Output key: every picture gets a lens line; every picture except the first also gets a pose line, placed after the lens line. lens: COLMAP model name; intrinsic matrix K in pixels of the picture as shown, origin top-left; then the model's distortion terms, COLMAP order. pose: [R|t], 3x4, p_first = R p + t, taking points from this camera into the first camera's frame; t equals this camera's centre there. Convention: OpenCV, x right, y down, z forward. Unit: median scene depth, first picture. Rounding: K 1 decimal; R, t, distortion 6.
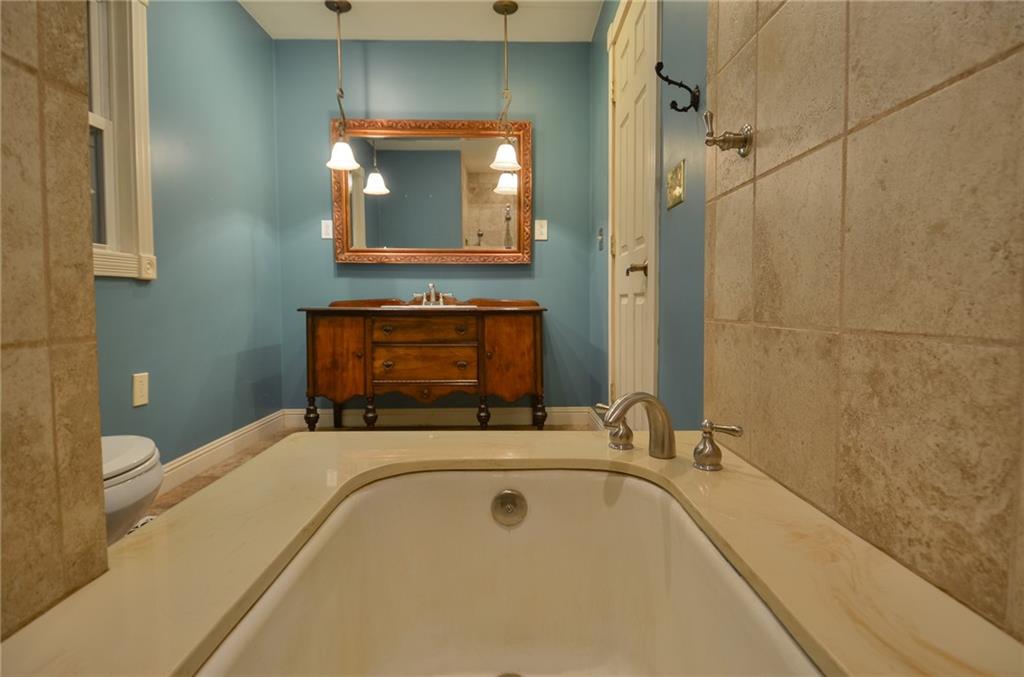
lens RADIAL K [[543.4, 0, 517.6], [0, 543.4, 332.0], [0, 0, 1]] dist [0.034806, -0.041855]
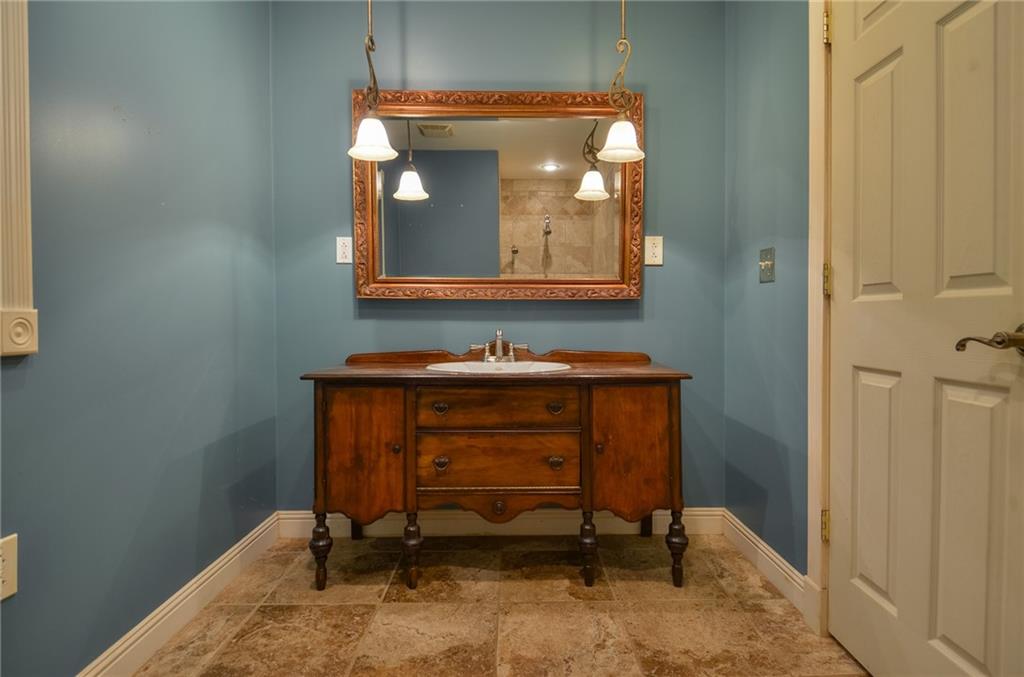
lens RADIAL K [[543.4, 0, 517.6], [0, 543.4, 332.0], [0, 0, 1]] dist [0.034806, -0.041855]
pose [[0.999999, 0.000468, -0.001239, -0.144087], [-0.000495, 0.999755, -0.022151, -0.077128], [0.001228, 0.022152, 0.999754, 0.349288]]
